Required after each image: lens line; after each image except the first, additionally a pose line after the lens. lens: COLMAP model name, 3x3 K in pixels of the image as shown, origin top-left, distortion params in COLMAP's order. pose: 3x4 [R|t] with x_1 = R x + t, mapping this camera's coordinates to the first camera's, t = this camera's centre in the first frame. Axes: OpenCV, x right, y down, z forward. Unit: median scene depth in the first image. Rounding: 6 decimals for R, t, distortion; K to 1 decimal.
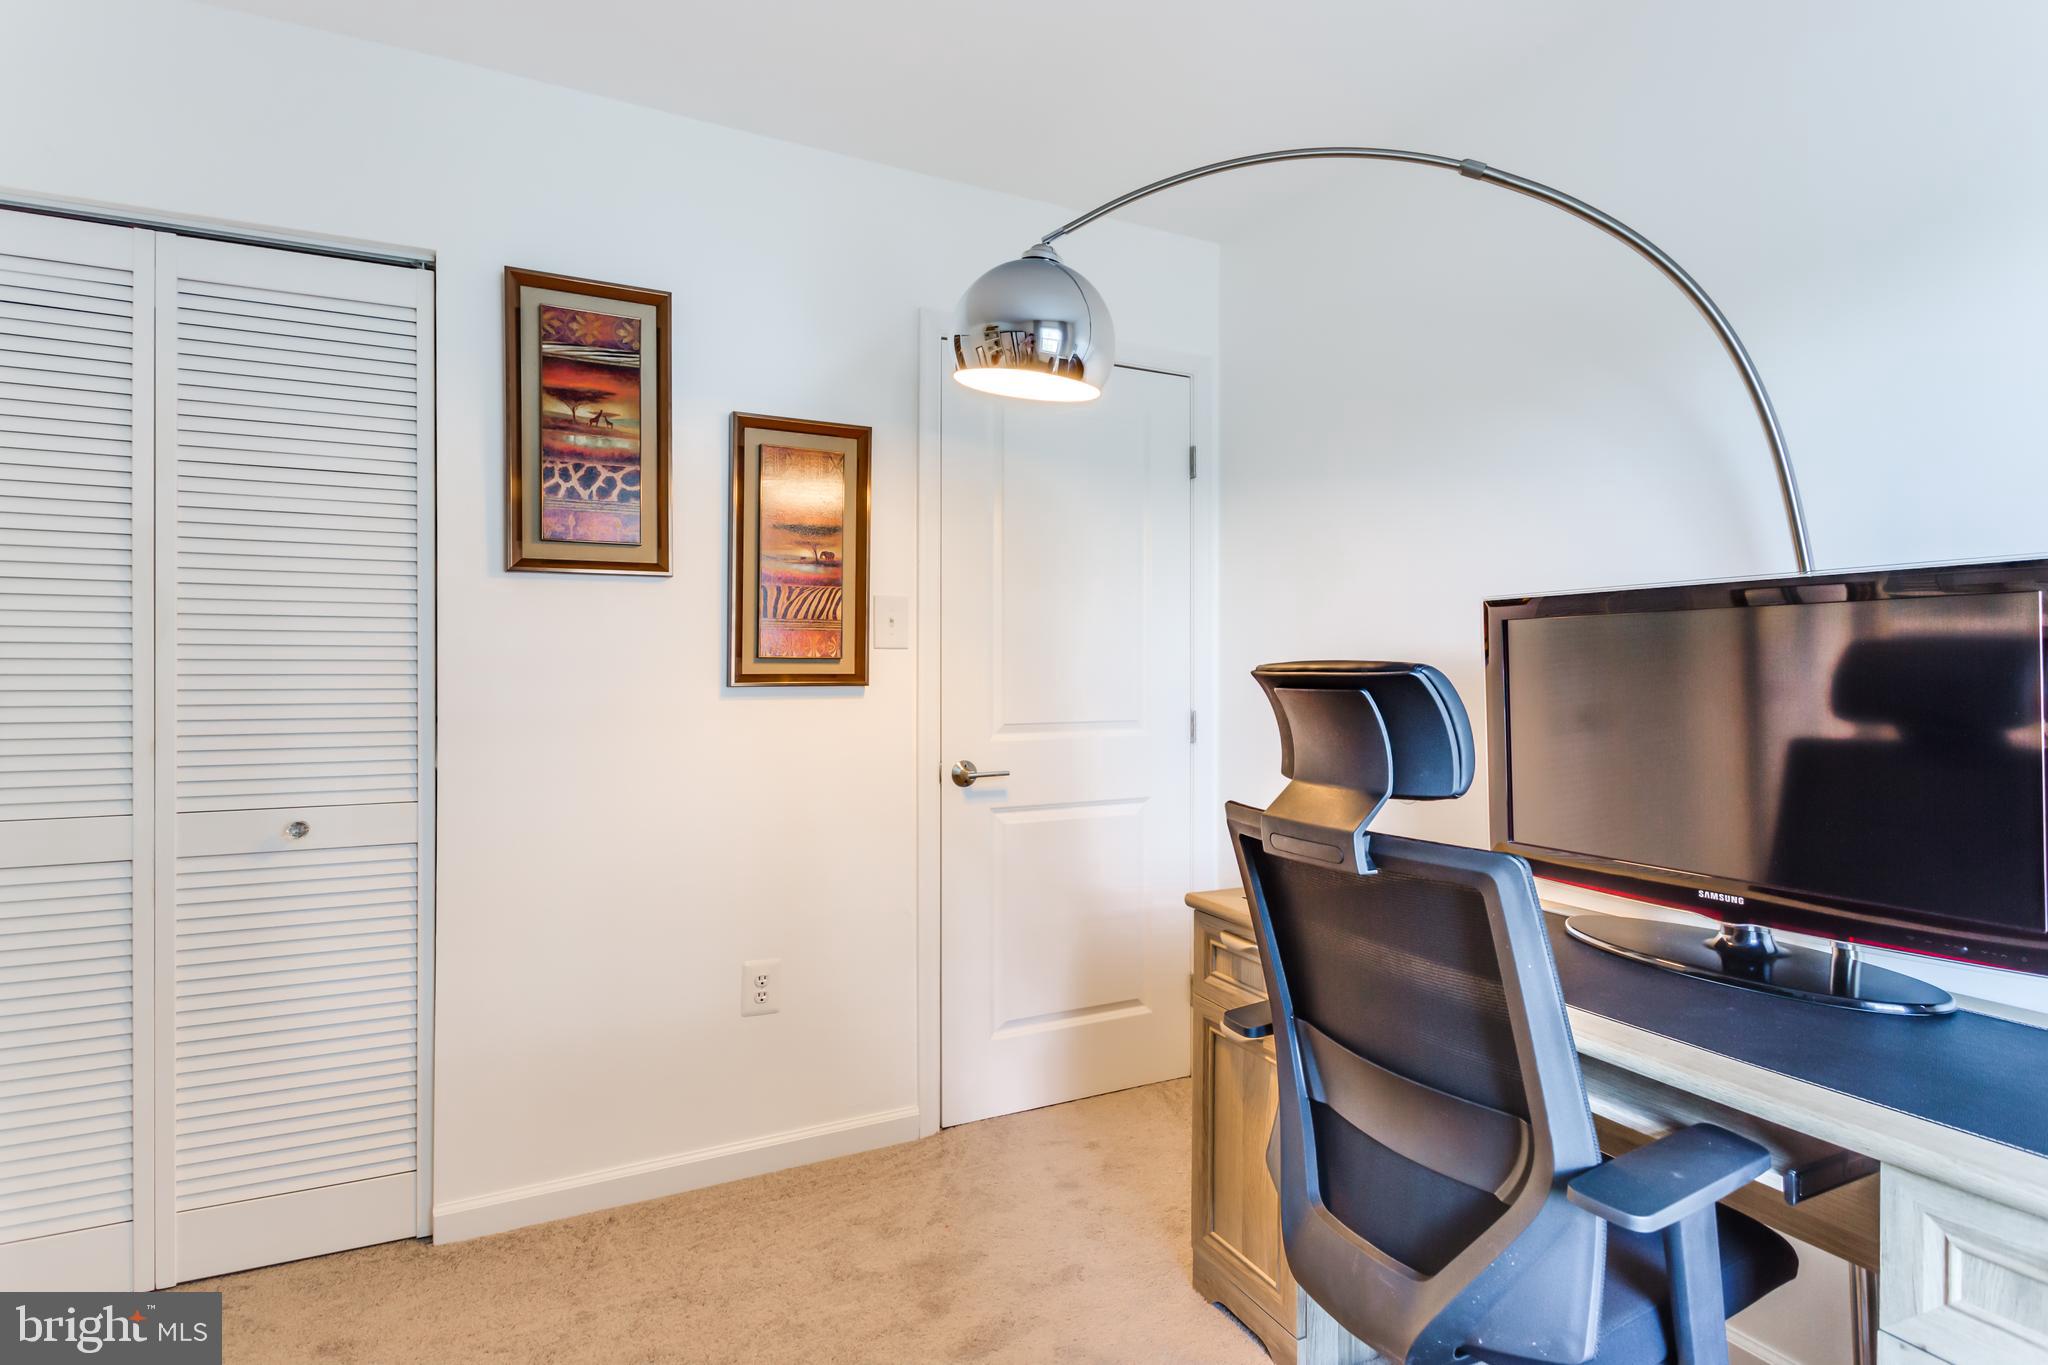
lens RADIAL K [[1014.0, 0, 1027.4], [0, 1014.0, 679.8], [0, 0, 1]] dist [0.014914, -0.000392]
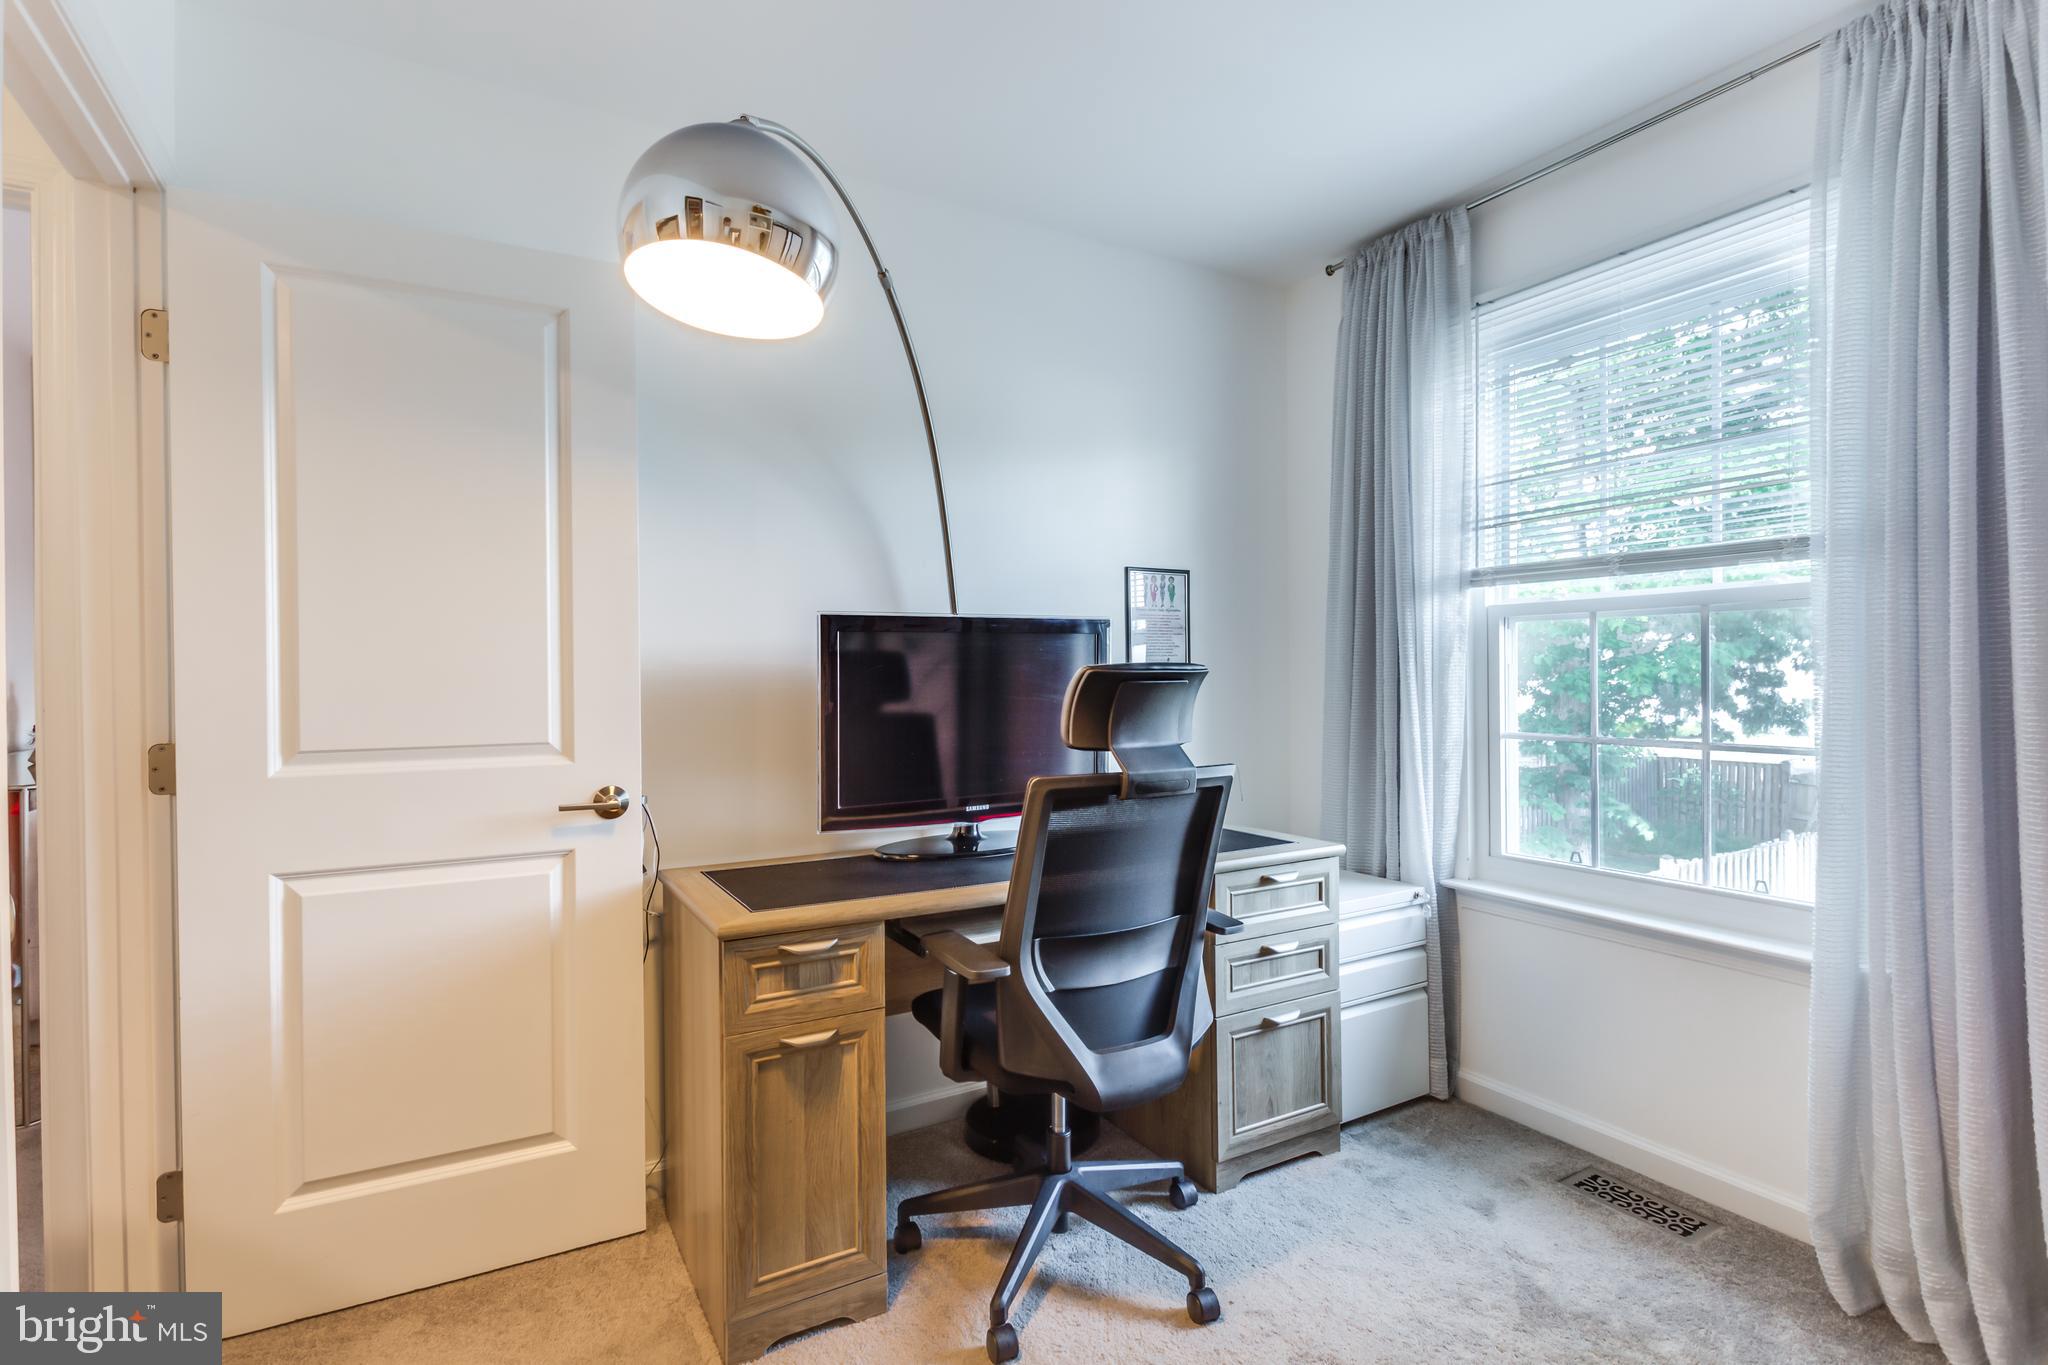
lens RADIAL K [[1014.0, 0, 1027.4], [0, 1014.0, 679.8], [0, 0, 1]] dist [0.014914, -0.000392]
pose [[-0.090656, -0.002722, 0.995879, -0.789805], [0.011487, 0.999927, 0.003779, -0.001026], [-0.995816, 0.011782, -0.090618, 0.872205]]
